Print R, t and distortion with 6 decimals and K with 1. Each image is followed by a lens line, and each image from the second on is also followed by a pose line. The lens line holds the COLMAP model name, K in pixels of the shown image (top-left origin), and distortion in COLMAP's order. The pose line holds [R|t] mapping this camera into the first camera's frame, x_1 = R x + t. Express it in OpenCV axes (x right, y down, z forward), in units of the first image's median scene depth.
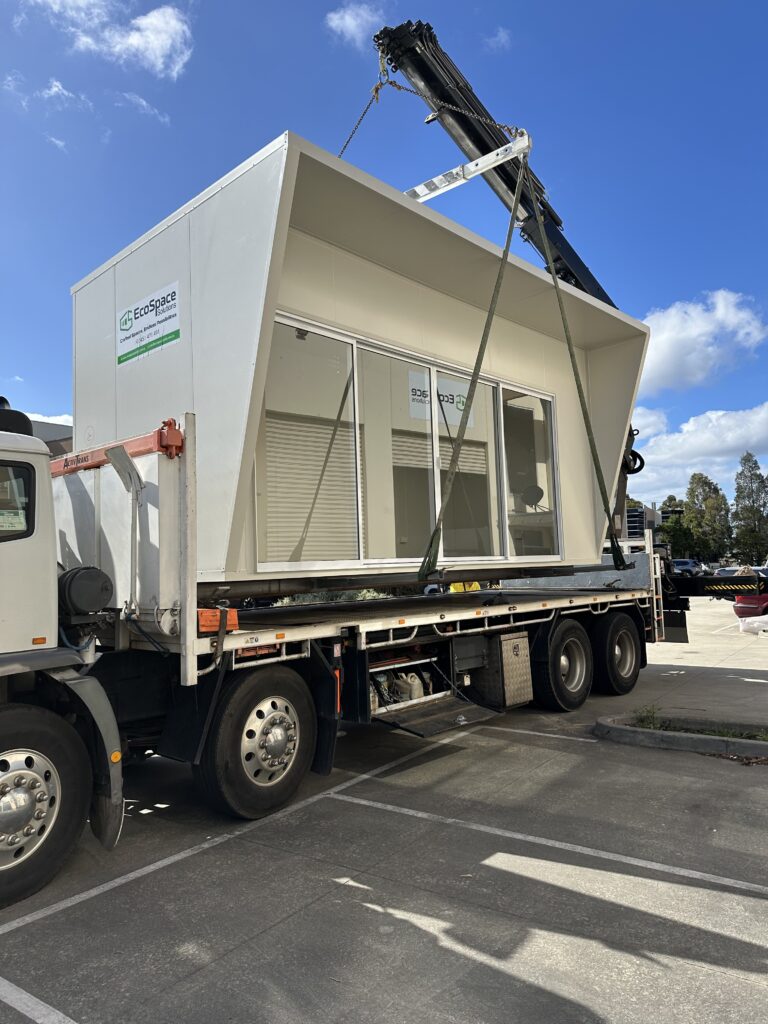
lens RADIAL K [[713.5, 0, 380.4], [0, 713.5, 509.4], [0, 0, 1]] dist [0.106004, -0.192691]
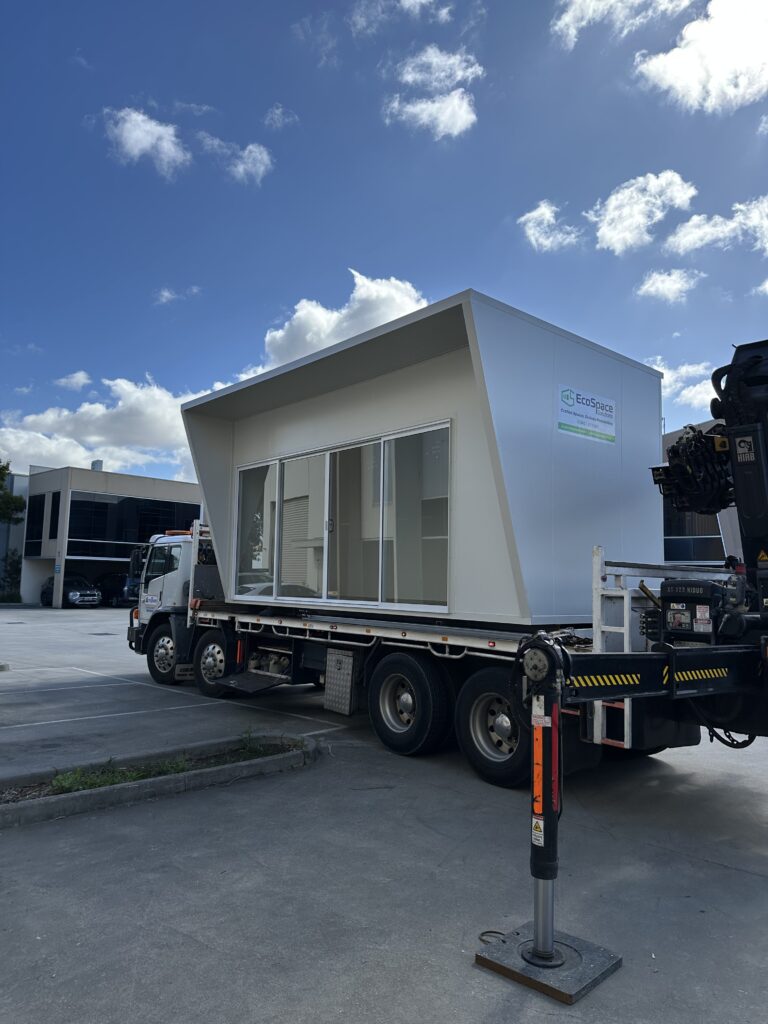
lens RADIAL K [[713.5, 0, 380.4], [0, 713.5, 509.4], [0, 0, 1]] dist [0.106004, -0.192691]
pose [[-0.126845, -0.061044, -0.990042, 1.340107], [0.073459, 0.994786, -0.070748, 0.036711], [0.989199, -0.081702, -0.121699, 1.241221]]
